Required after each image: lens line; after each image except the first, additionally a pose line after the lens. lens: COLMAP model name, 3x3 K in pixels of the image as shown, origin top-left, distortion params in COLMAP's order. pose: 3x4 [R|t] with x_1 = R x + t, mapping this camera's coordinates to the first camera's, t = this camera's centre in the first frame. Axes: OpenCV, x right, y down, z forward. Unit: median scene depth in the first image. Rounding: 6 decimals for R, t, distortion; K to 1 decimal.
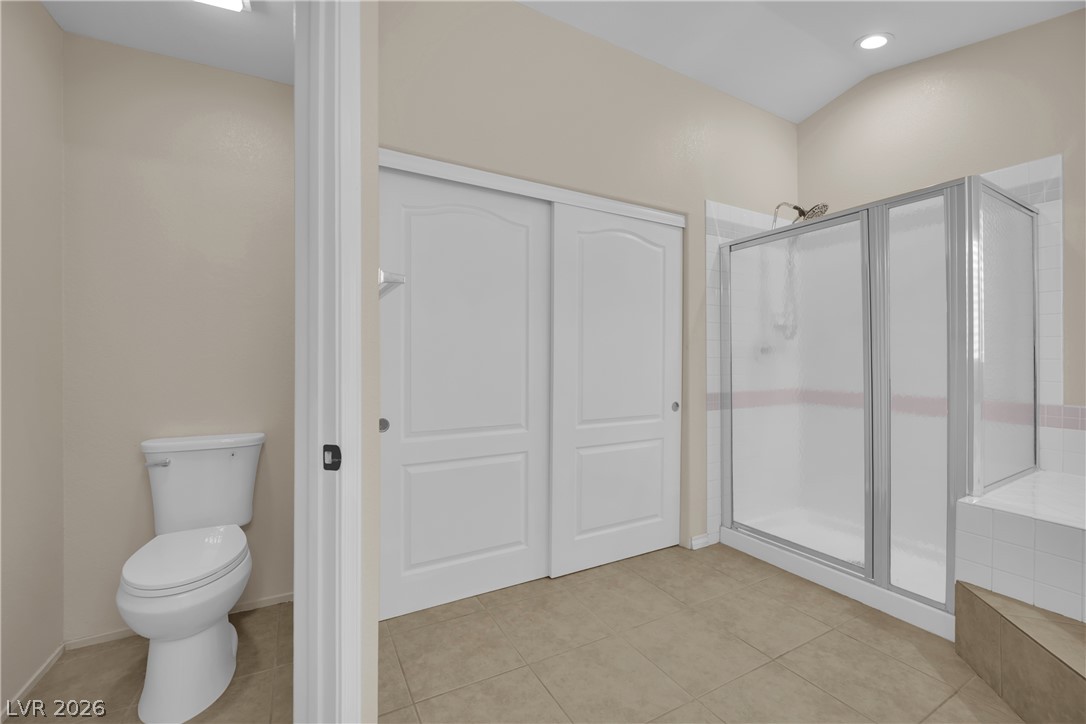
lens RADIAL K [[444.1, 0, 541.1], [0, 444.1, 358.3], [0, 0, 1]] dist [-0.017536, 0.000058]
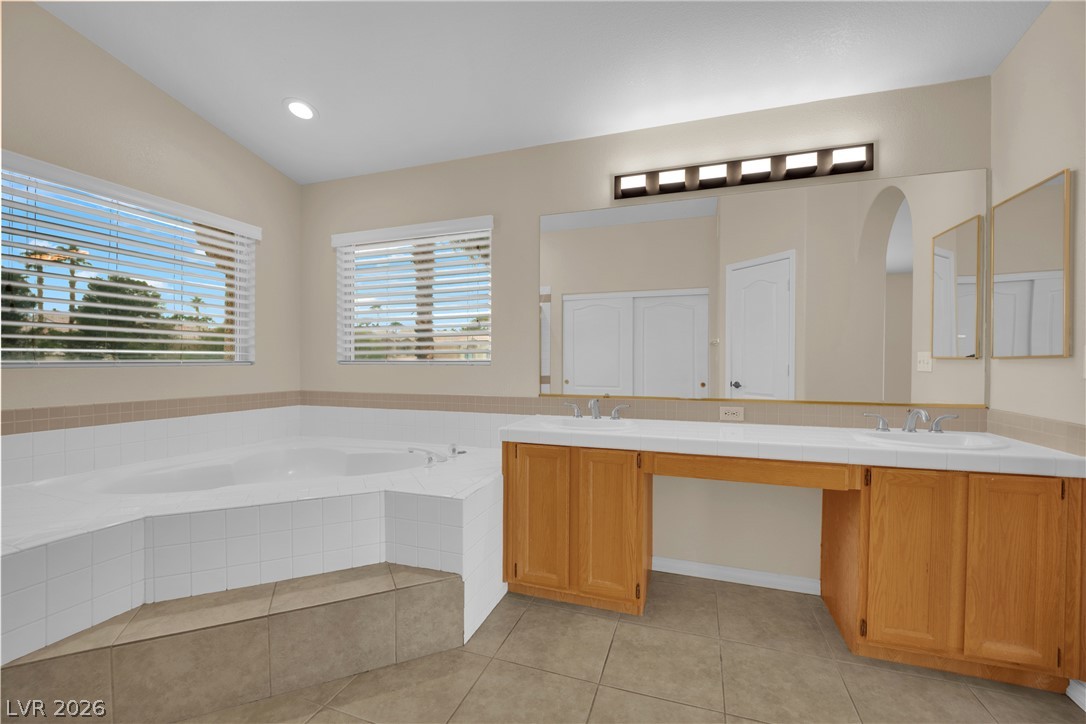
lens RADIAL K [[444.1, 0, 541.1], [0, 444.1, 358.3], [0, 0, 1]] dist [-0.017536, 0.000058]
pose [[-0.661983, -0.003445, 0.749511, -0.137675], [-0.011795, 0.999913, -0.005822, -0.003965], [-0.749426, -0.012695, -0.661966, 0.686911]]
